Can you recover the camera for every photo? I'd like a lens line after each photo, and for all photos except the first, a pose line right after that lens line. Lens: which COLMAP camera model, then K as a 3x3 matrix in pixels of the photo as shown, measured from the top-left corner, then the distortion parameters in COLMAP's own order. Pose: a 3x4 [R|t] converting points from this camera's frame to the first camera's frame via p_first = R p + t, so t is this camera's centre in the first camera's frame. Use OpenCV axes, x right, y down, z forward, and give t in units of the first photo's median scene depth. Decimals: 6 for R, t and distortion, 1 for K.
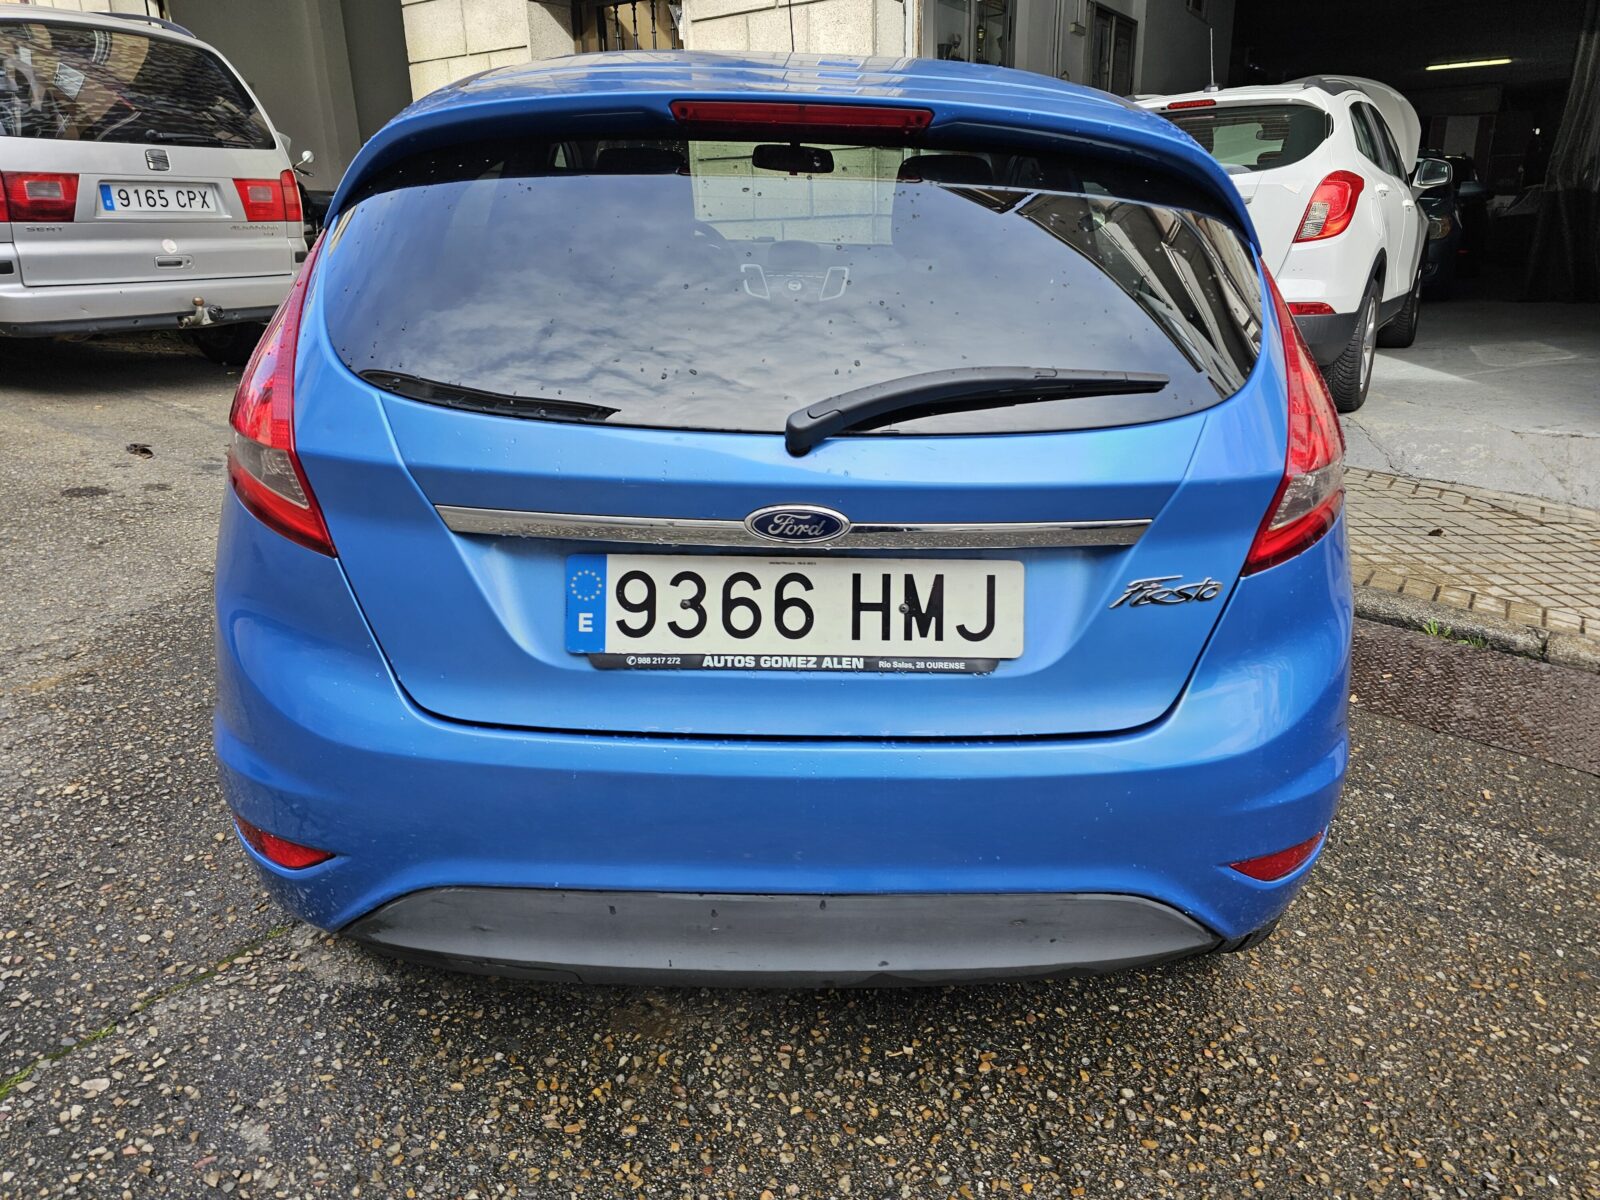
lens RADIAL K [[1035.9, 0, 818.2], [0, 1035.9, 561.0], [0, 0, 1]] dist [0.048216, -0.042690]
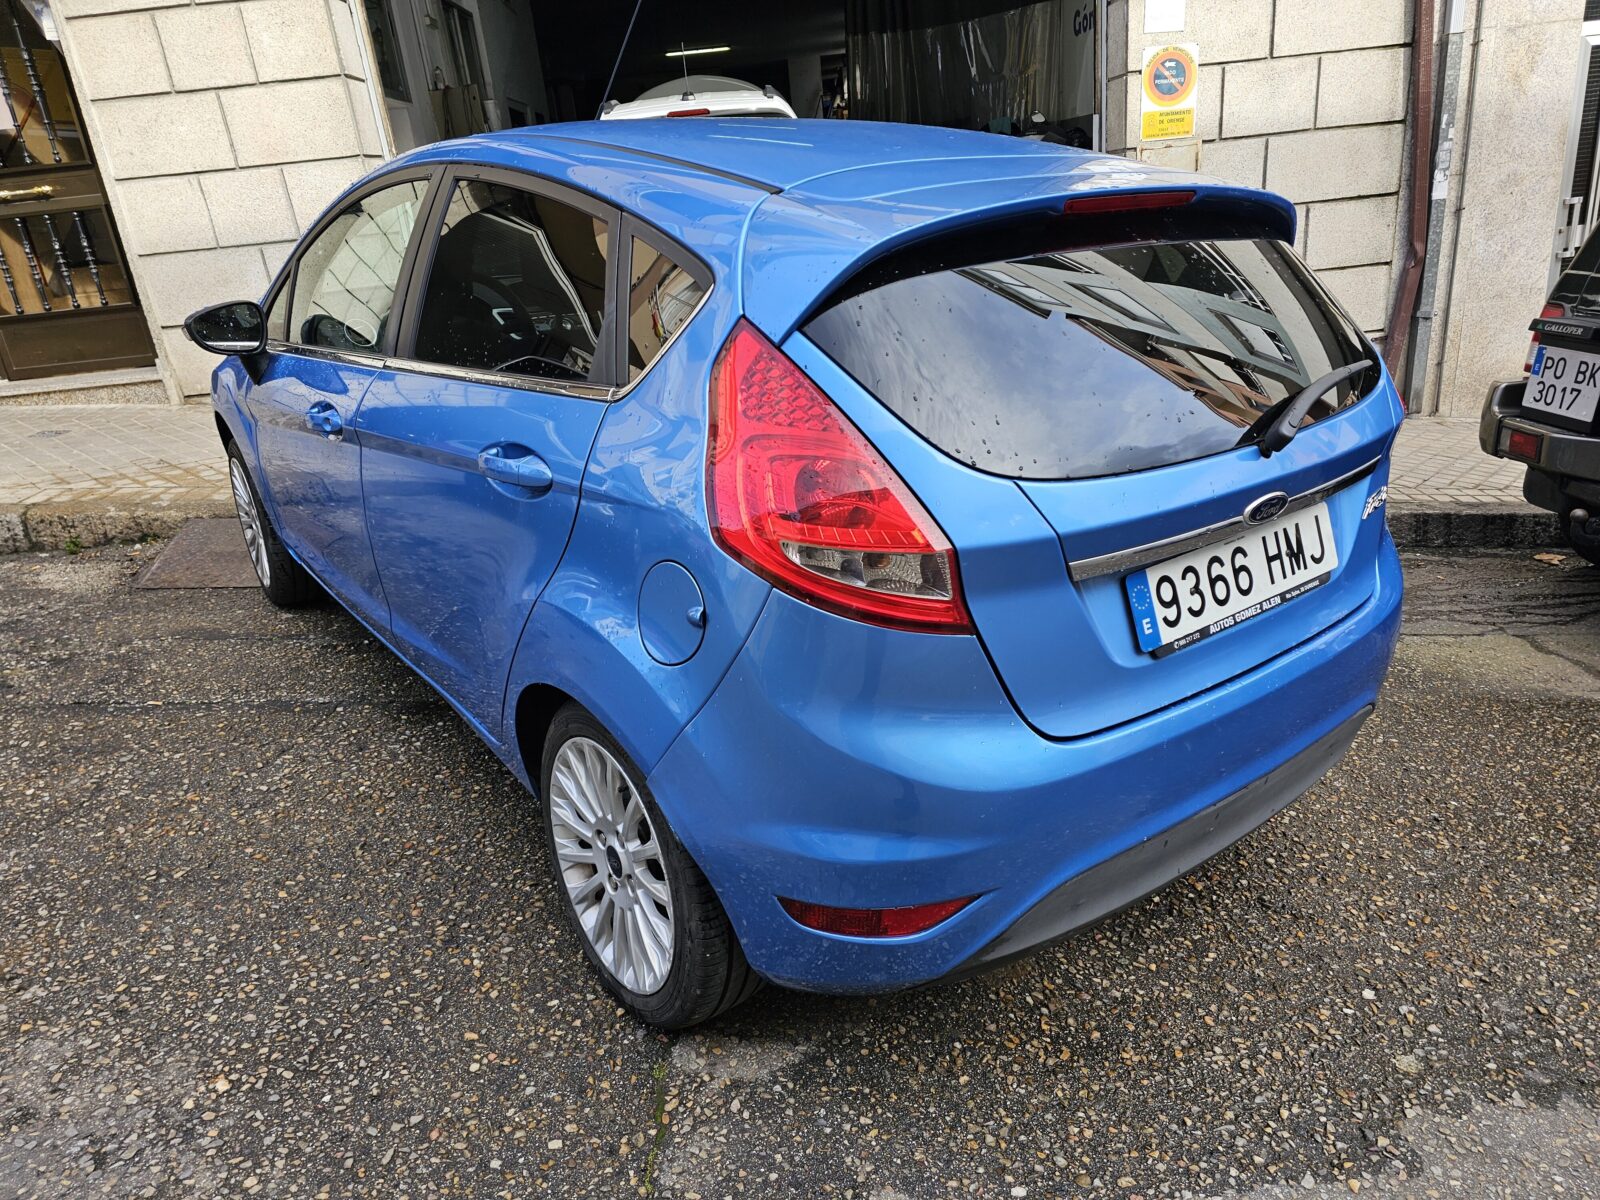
lens RADIAL K [[1035.9, 0, 795.6], [0, 1035.9, 594.8], [0, 0, 1]] dist [0.048216, -0.042690]
pose [[0.816998, -0.265118, 0.512081, -1.195556], [0.243676, 0.963587, 0.110103, -0.217135], [-0.522625, 0.034828, 0.851851, 0.151582]]
